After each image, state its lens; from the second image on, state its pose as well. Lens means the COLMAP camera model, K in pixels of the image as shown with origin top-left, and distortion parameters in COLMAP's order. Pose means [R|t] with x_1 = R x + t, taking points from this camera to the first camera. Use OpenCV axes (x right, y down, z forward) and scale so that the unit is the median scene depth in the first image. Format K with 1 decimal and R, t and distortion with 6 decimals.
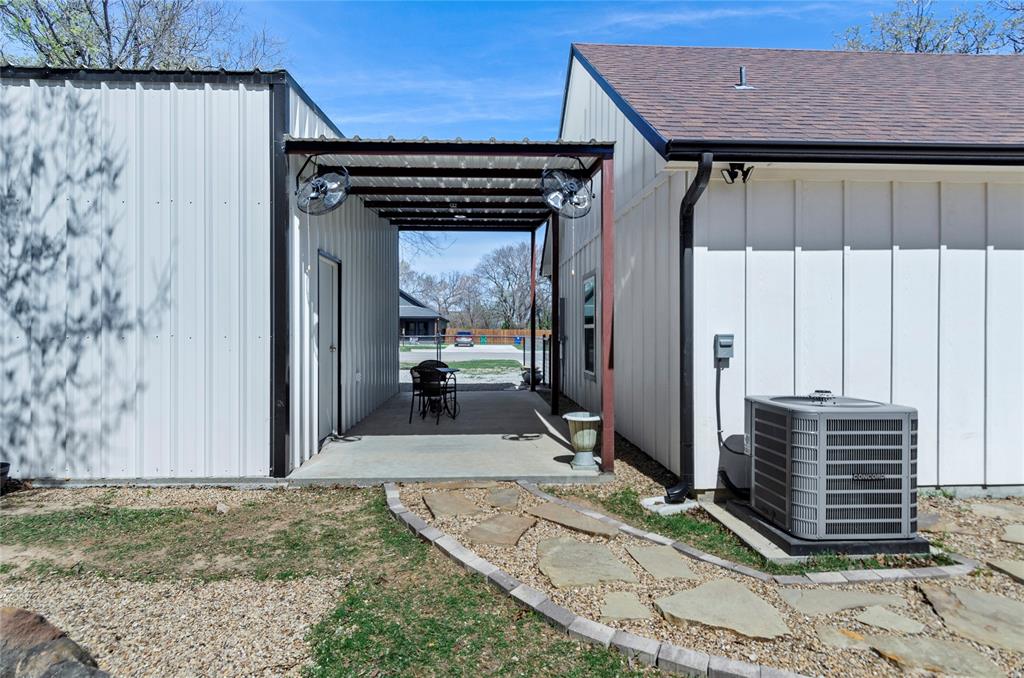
lens RADIAL K [[551.5, 0, 510.0], [0, 551.5, 341.6], [0, 0, 1]] dist [0.006608, -0.002642]
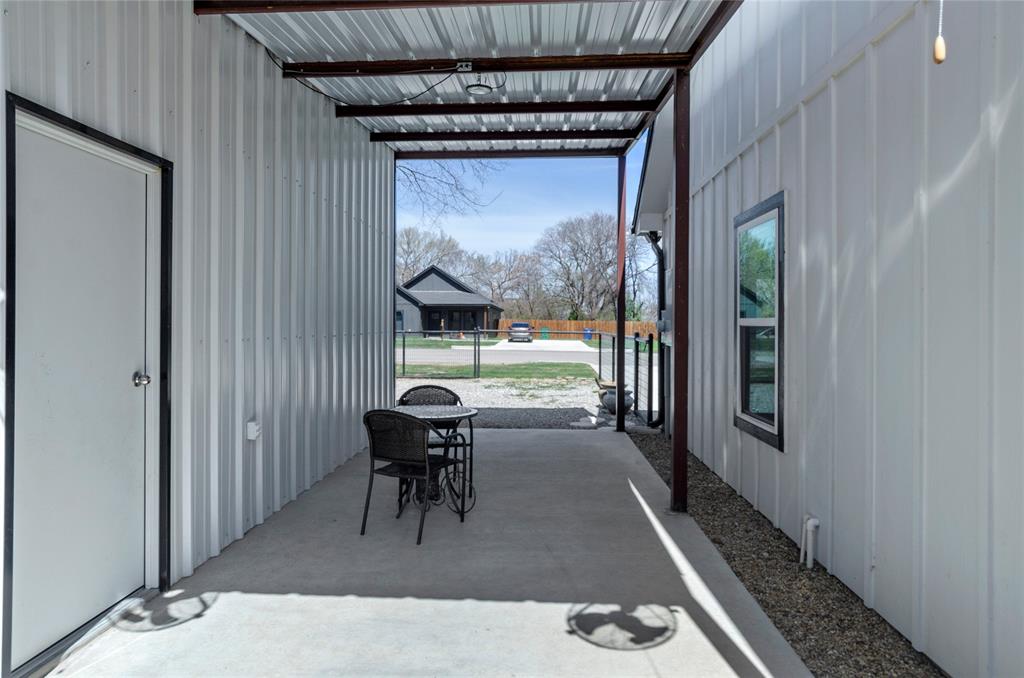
lens RADIAL K [[617.5, 0, 508.4], [0, 617.5, 336.4], [0, 0, 1]] dist [0.001212, 0.000007]
pose [[0.993788, 0.004719, -0.111193, -0.005701], [-0.004124, 0.999976, 0.005578, -0.016814], [0.111216, -0.005085, 0.993783, 0.461569]]
